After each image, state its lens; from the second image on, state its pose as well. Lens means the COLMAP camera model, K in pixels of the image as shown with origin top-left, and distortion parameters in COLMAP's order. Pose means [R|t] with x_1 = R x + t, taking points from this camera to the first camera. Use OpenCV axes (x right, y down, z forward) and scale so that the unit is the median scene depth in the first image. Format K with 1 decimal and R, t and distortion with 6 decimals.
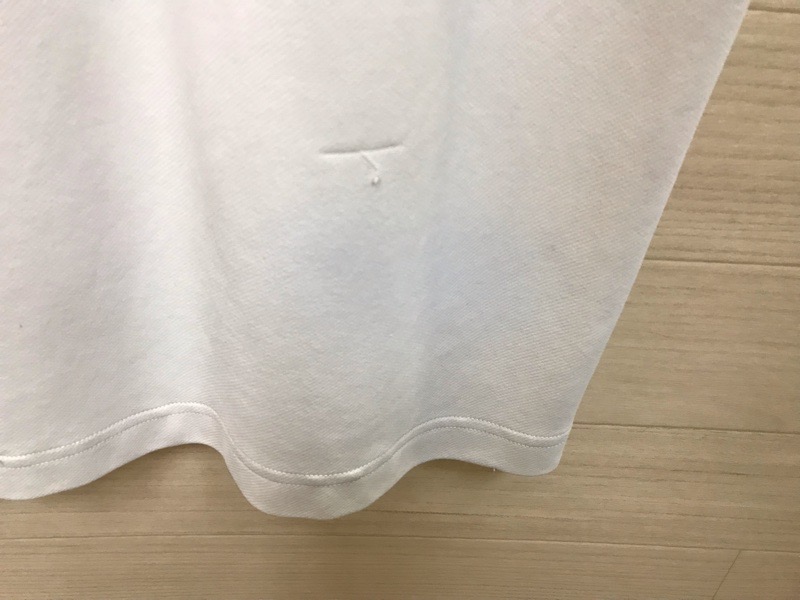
lens RADIAL K [[629.4, 0, 401.1], [0, 629.4, 300.7], [0, 0, 1]] dist [0.001250, -0.020735]
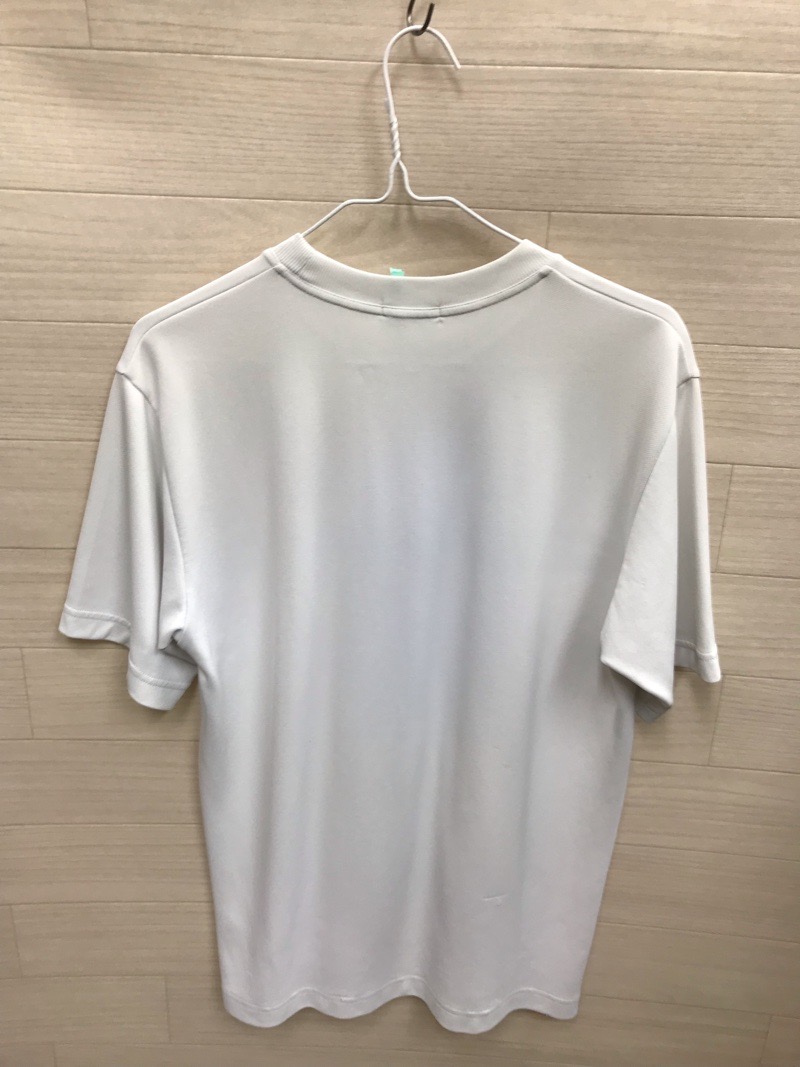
lens RADIAL K [[839.4, 0, 406.0], [0, 839.4, 529.7], [0, 0, 1]] dist [0.001250, -0.020735]
pose [[0.996192, -0.000075, -0.087188, -0.094808], [-0.026166, 0.953648, -0.299784, -0.495949], [0.083169, 0.300924, 0.950015, -2.518392]]
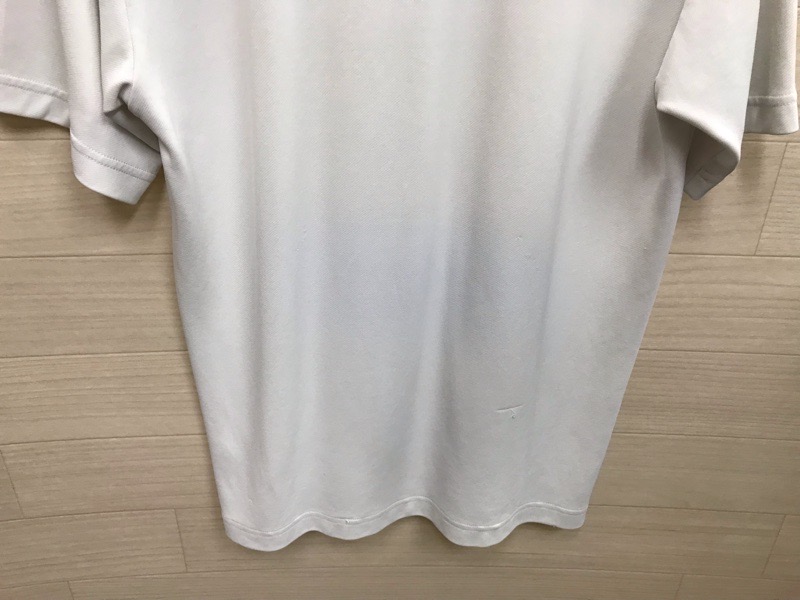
lens RADIAL K [[629.4, 0, 394.4], [0, 629.4, 306.6], [0, 0, 1]] dist [0.001250, -0.020735]
pose [[0.998876, -0.020617, -0.042671, -0.321266], [0.014188, 0.989207, -0.145836, -0.193144], [0.045218, 0.145066, 0.988388, -1.404929]]
